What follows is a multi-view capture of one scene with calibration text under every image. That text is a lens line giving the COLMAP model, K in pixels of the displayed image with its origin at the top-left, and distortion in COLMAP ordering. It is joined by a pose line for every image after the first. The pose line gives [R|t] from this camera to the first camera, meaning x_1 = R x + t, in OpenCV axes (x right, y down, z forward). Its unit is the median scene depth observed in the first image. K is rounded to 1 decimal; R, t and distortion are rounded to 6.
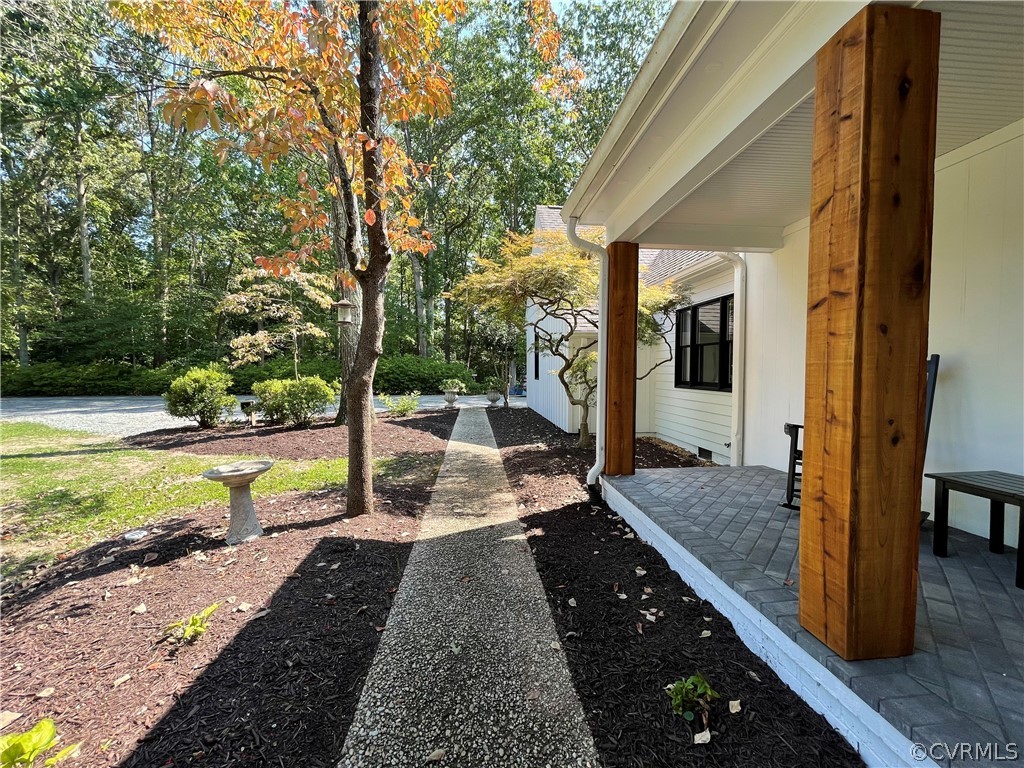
lens RADIAL K [[409.7, 0, 511.7], [0, 409.7, 387.0], [0, 0, 1]] dist [0.009240, -0.000783]
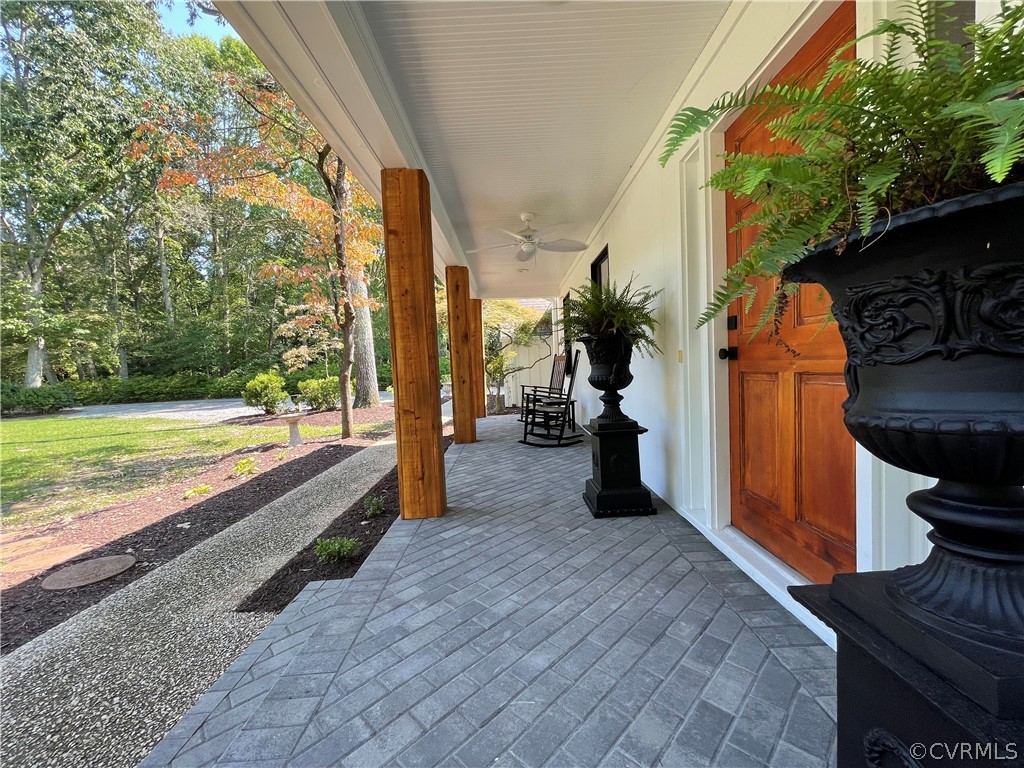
lens RADIAL K [[409.7, 0, 514.0], [0, 409.7, 381.6], [0, 0, 1]] dist [0.009240, -0.000783]
pose [[0.995797, -0.042777, -0.080981, 0.157434], [0.042777, 0.999083, -0.001736, 0.014180], [0.080981, -0.001735, 0.996714, -0.246072]]
